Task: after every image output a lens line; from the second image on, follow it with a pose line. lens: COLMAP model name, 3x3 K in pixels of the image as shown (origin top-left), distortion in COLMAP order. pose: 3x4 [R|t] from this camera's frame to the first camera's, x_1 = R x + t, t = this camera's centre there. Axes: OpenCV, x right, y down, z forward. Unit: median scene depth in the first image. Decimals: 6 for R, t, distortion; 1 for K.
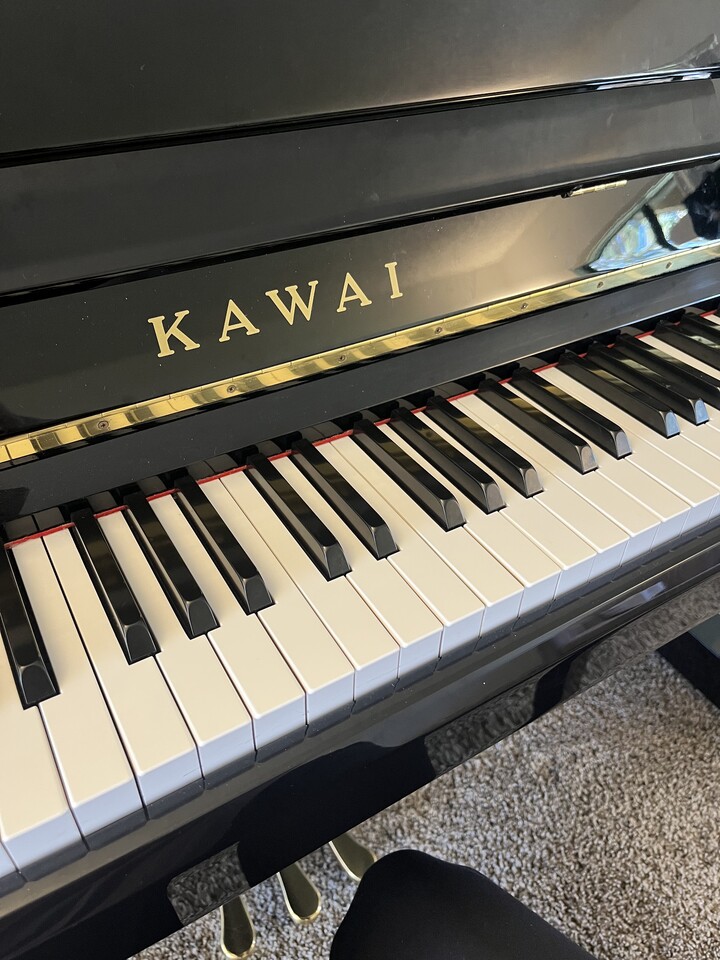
lens RADIAL K [[717.5, 0, 336.1], [0, 717.5, 479.8], [0, 0, 1]] dist [0.003812, -0.080536]
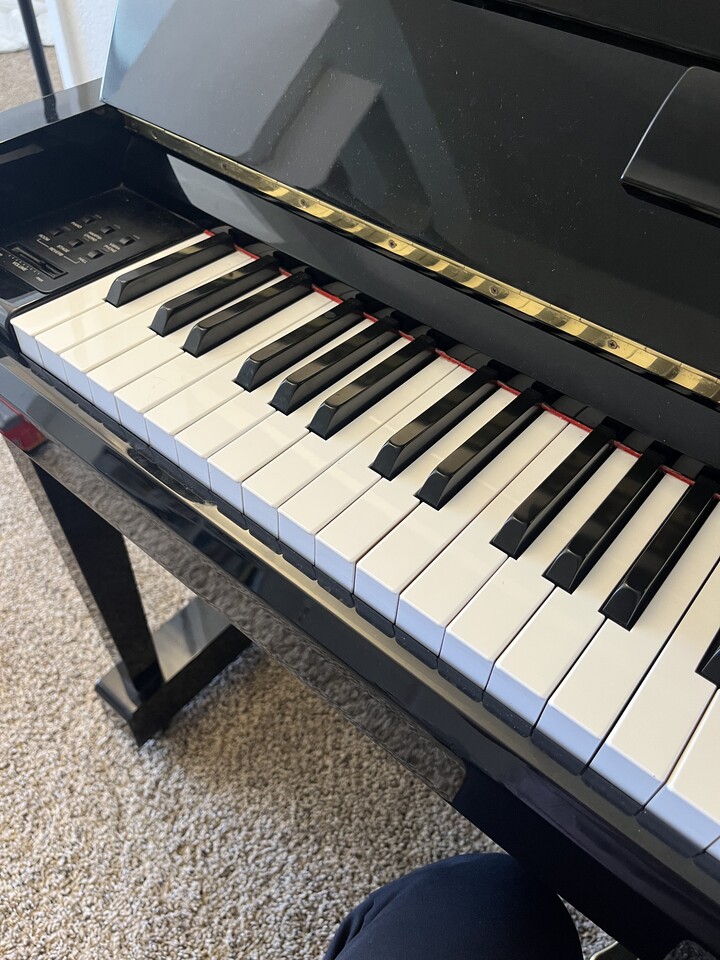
lens RADIAL K [[717.5, 0, 336.1], [0, 717.5, 479.8], [0, 0, 1]] dist [0.003812, -0.080536]
pose [[0.283710, 0.676413, -0.679687, 0.295163], [-0.608494, 0.674812, 0.417568, -0.105537], [0.741110, 0.295117, 0.603044, 0.143672]]
